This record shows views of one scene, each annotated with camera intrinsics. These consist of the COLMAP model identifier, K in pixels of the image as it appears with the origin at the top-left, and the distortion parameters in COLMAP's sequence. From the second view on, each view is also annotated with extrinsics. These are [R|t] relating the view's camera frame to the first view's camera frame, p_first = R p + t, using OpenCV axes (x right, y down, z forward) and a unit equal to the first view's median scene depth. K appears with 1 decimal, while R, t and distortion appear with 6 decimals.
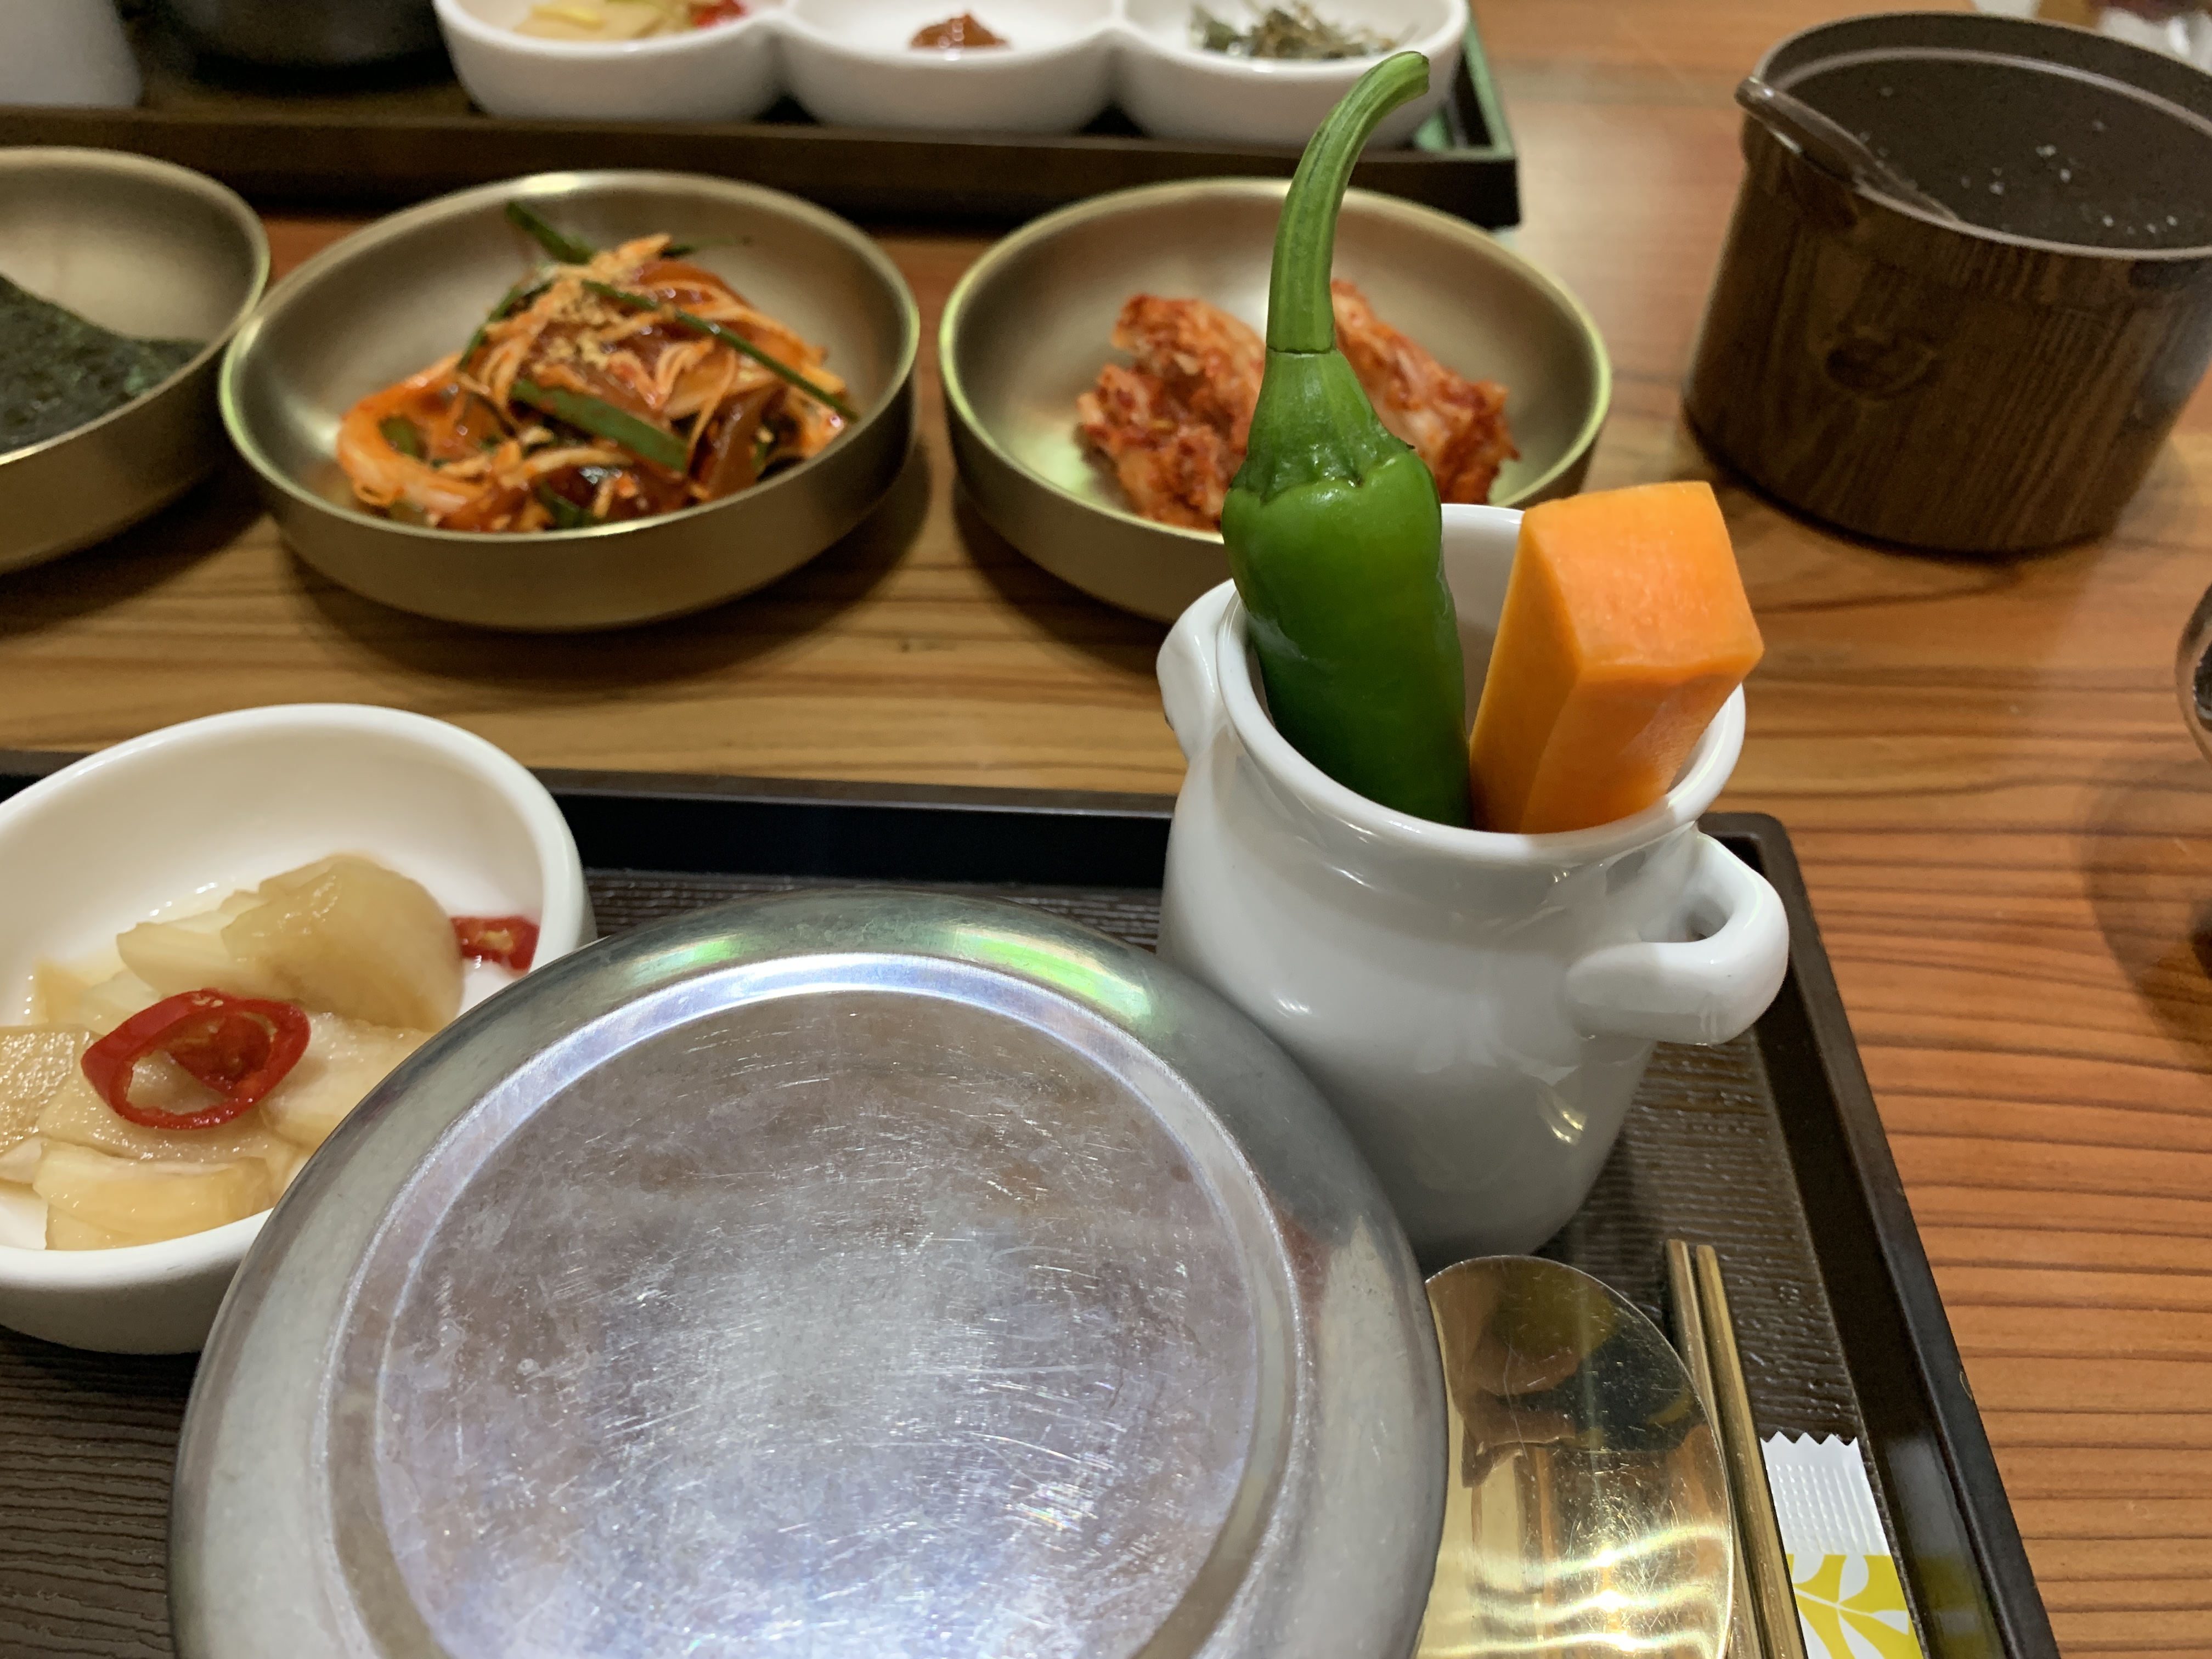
lens RADIAL K [[1786.5, 0, 1126.3], [0, 1786.5, 829.9], [0, 0, 1]] dist [-0.007655, -0.009490]
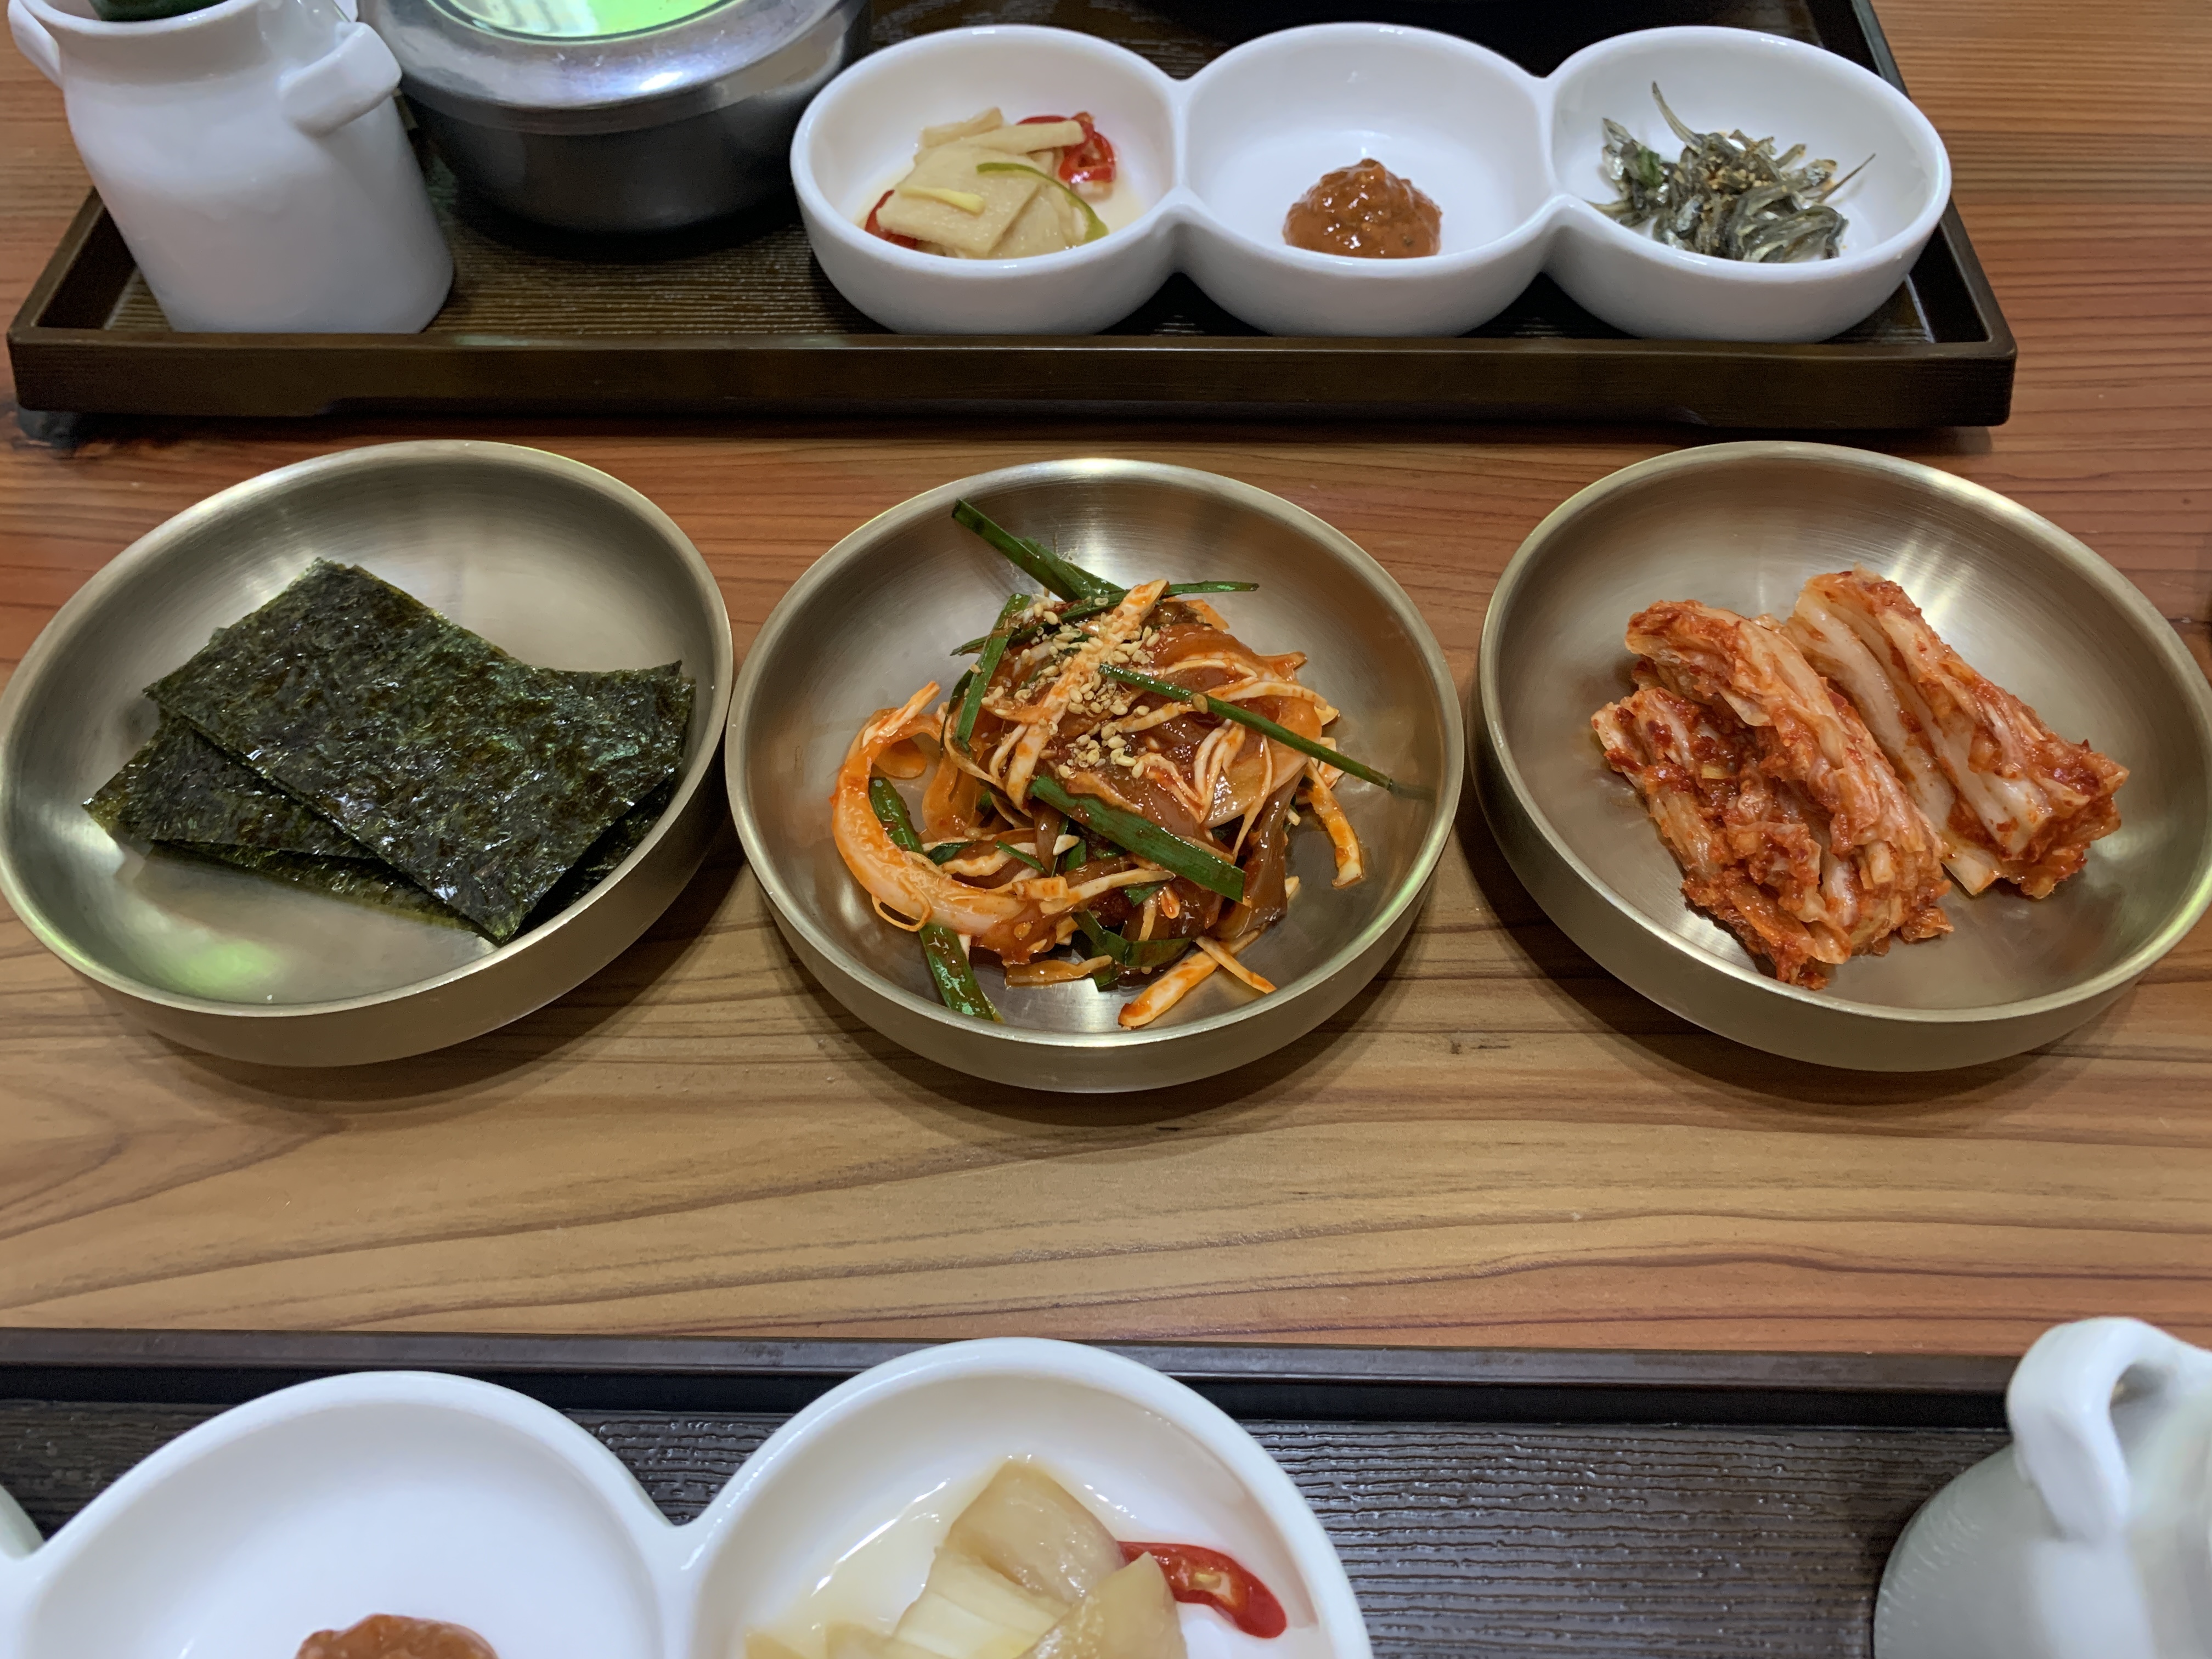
lens RADIAL K [[1786.5, 0, 1126.3], [0, 1786.5, 829.9], [0, 0, 1]] dist [-0.007655, -0.009490]
pose [[0.999488, -0.025768, -0.018943, -0.278231], [0.028350, 0.988001, 0.151822, -0.364603], [0.014803, -0.152281, 0.988226, 0.085038]]
